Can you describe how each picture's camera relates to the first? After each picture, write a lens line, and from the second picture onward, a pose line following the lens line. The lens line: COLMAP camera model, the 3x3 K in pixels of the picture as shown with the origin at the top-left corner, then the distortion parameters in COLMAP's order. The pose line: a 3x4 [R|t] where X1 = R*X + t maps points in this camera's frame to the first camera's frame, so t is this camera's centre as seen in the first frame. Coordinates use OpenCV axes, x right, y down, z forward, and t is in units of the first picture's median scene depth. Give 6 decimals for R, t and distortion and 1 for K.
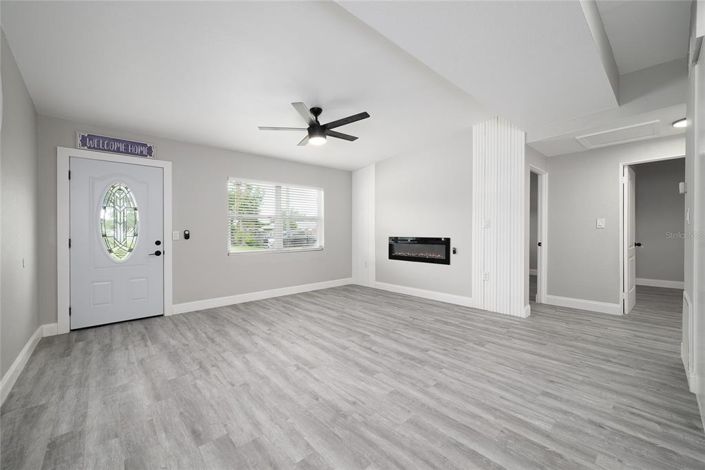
lens RADIAL K [[280.3, 0, 354.0], [0, 280.3, 235.2], [0, 0, 1]] dist [-0.002422, -0.000254]
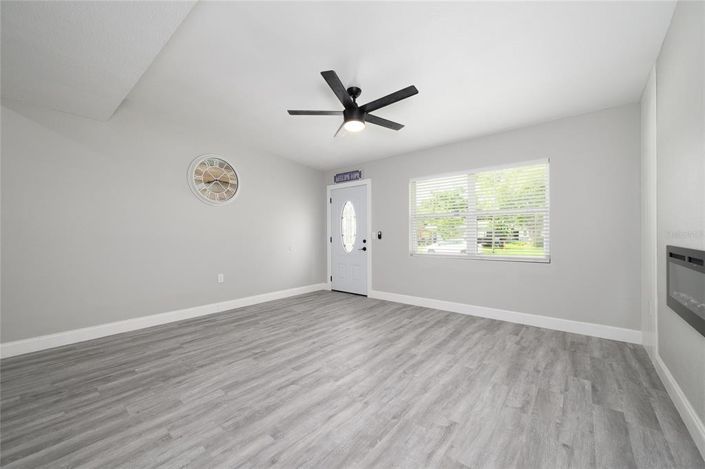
lens RADIAL K [[276.0, 0, 351.0], [0, 276.0, 231.6], [0, 0, 1]] dist [-0.001378, 0.000209]
pose [[0.140820, -0.005078, -0.990022, 0.699543], [-0.005717, 0.999966, -0.005942, -0.011573], [0.990019, 0.006497, 0.140787, 0.875059]]
